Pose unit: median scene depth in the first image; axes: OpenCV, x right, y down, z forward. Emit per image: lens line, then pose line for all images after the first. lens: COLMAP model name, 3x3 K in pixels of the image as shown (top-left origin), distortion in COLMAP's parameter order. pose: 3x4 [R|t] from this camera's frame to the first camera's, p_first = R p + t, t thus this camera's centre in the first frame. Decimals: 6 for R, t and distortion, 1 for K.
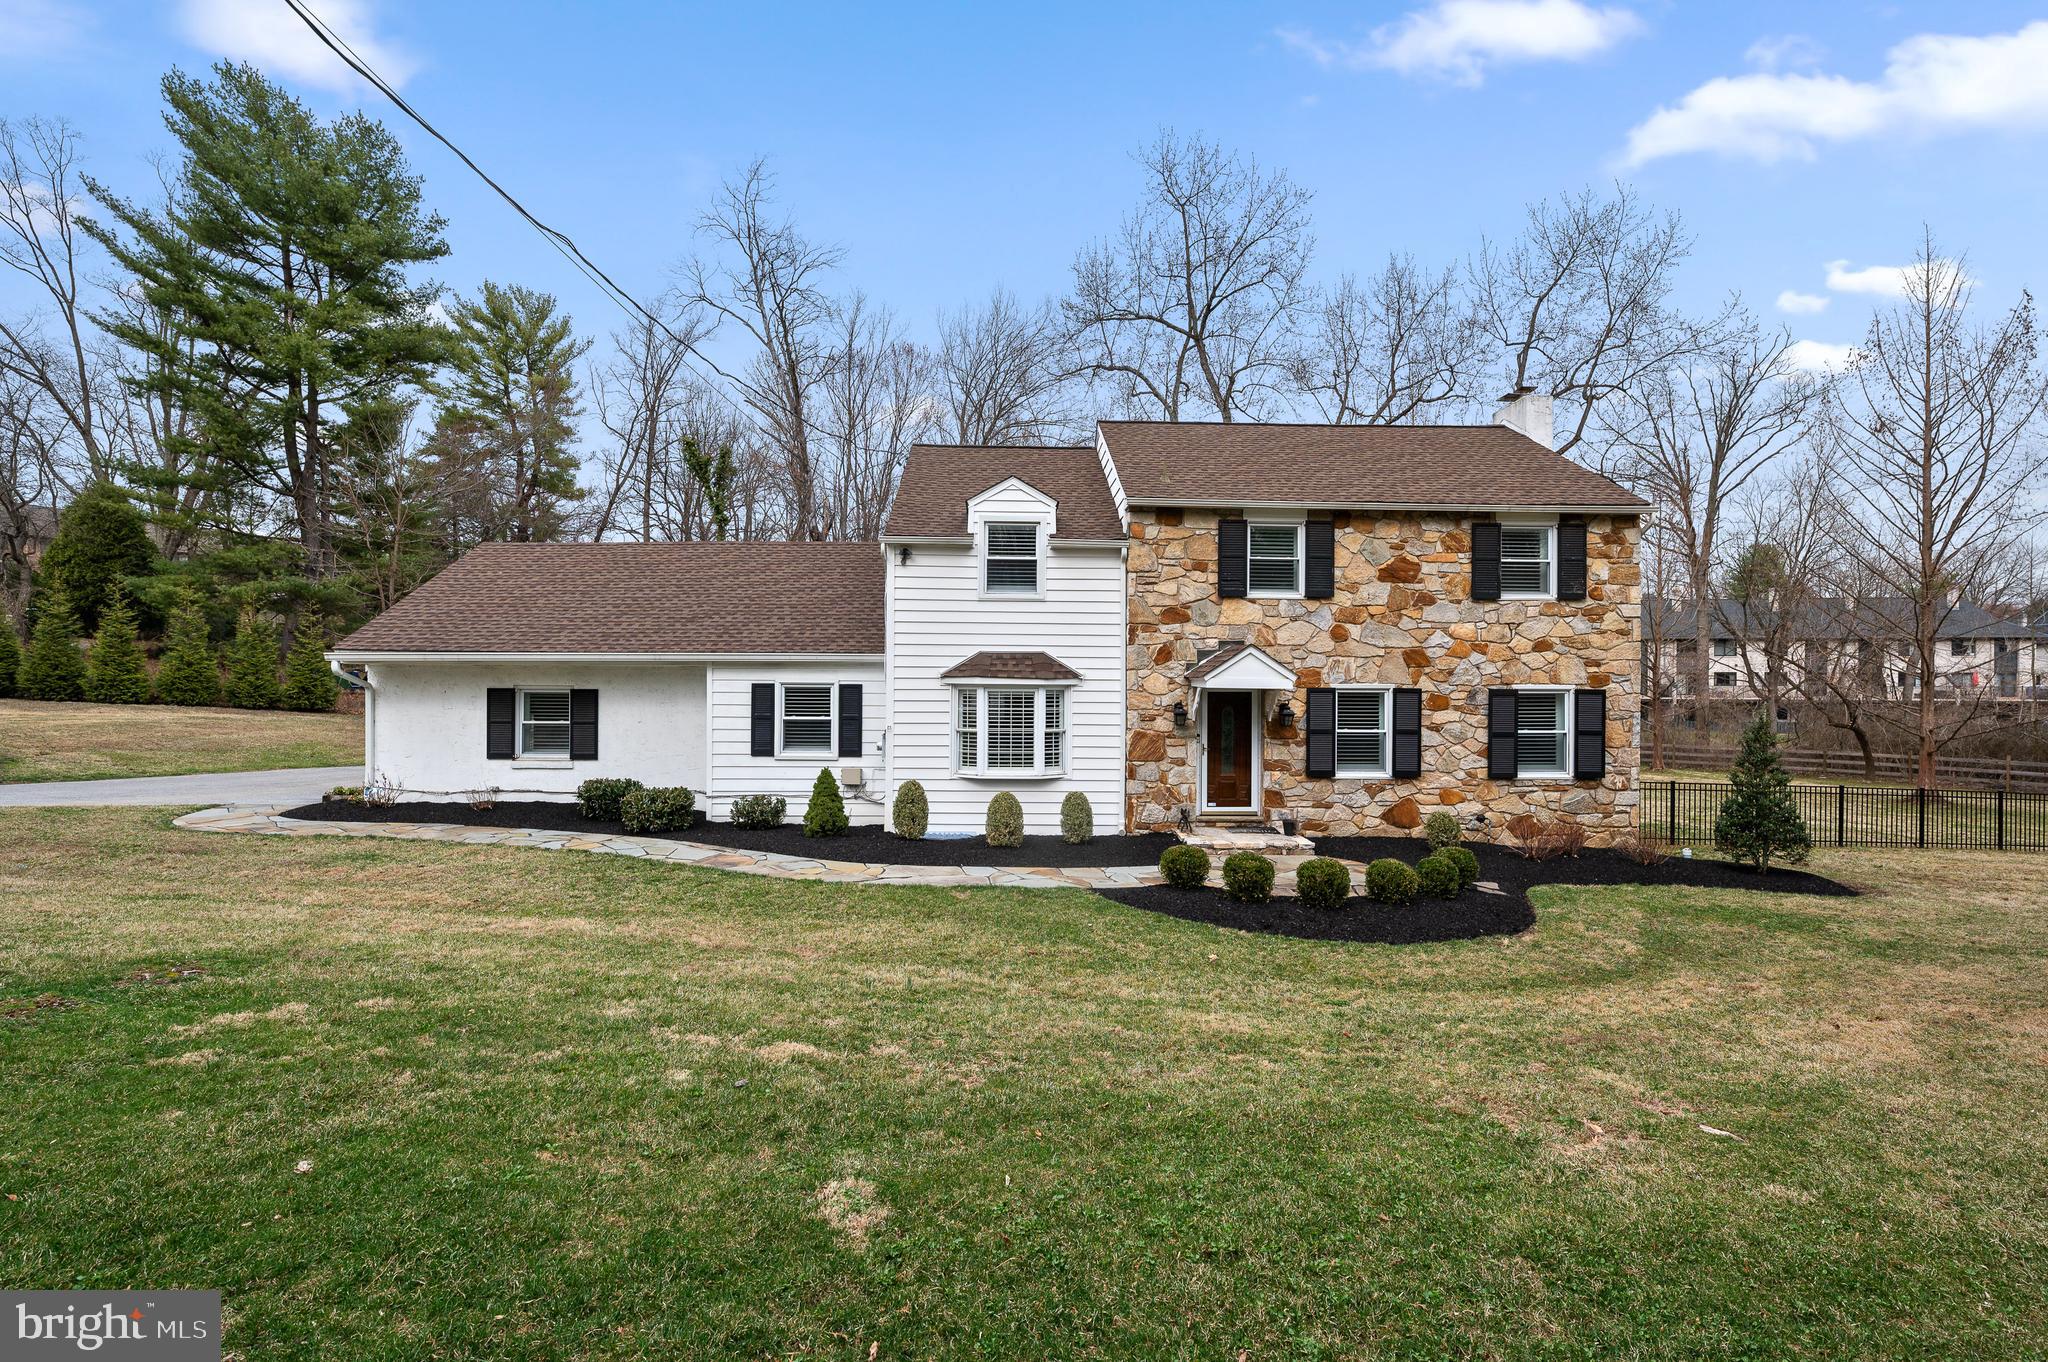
lens RADIAL K [[942.2, 0, 1023.9], [0, 942.2, 722.2], [0, 0, 1]] dist [0.000030, 0.000092]
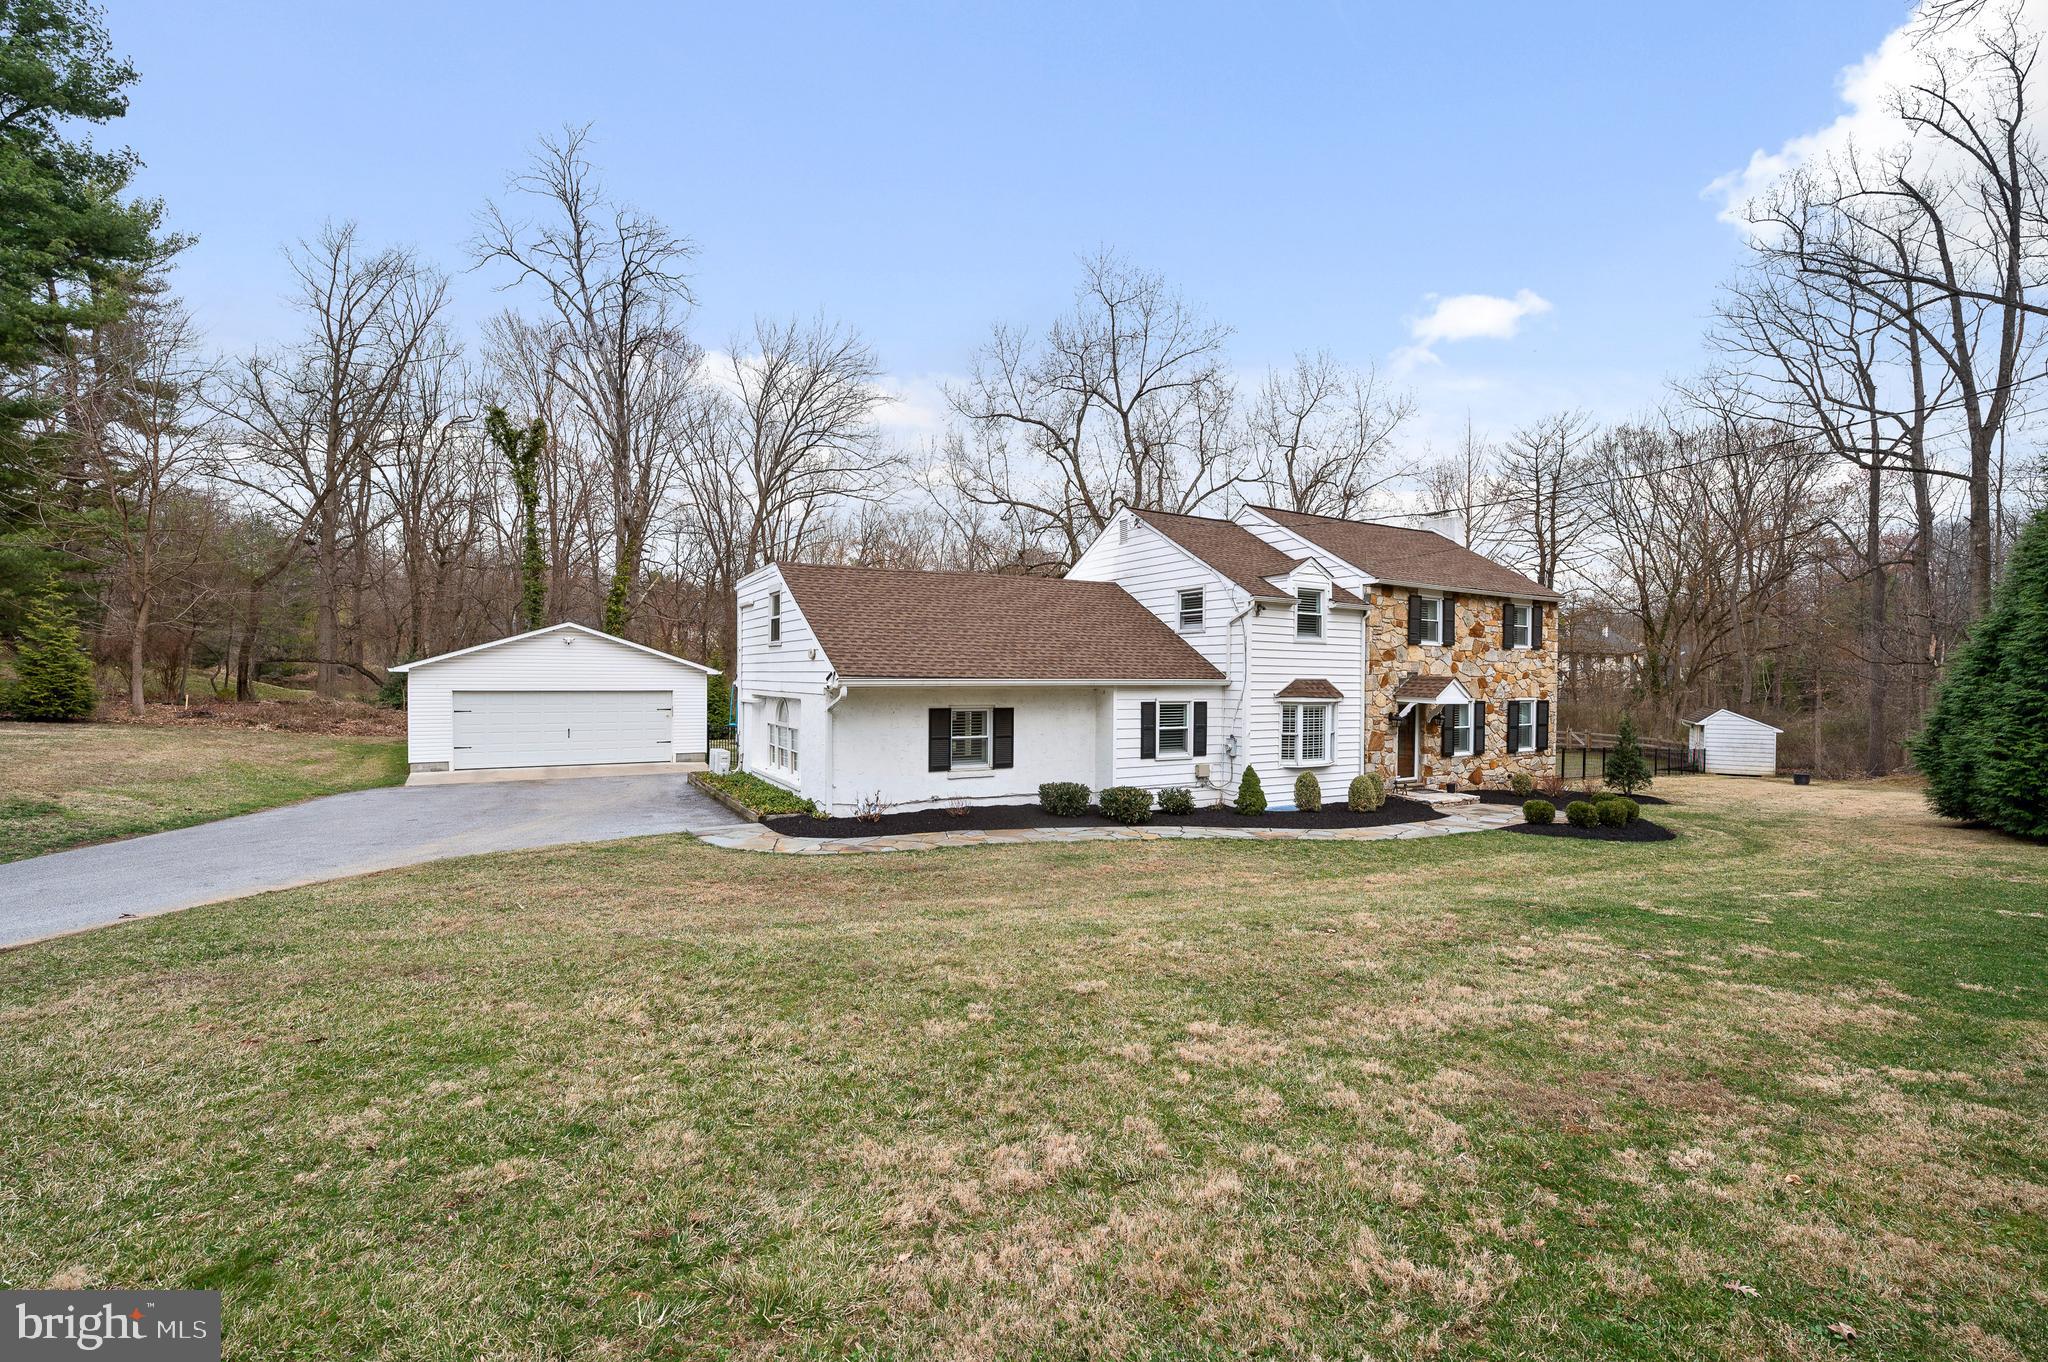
lens RADIAL K [[900.2, 0, 1024.4], [0, 900.2, 721.5], [0, 0, 1]] dist [-0.003391, -0.000645]
pose [[0.867780, -0.023587, 0.496388, -1.080825], [0.013059, 0.999610, 0.024669, -0.049050], [-0.496777, -0.014926, 0.867750, 0.017608]]
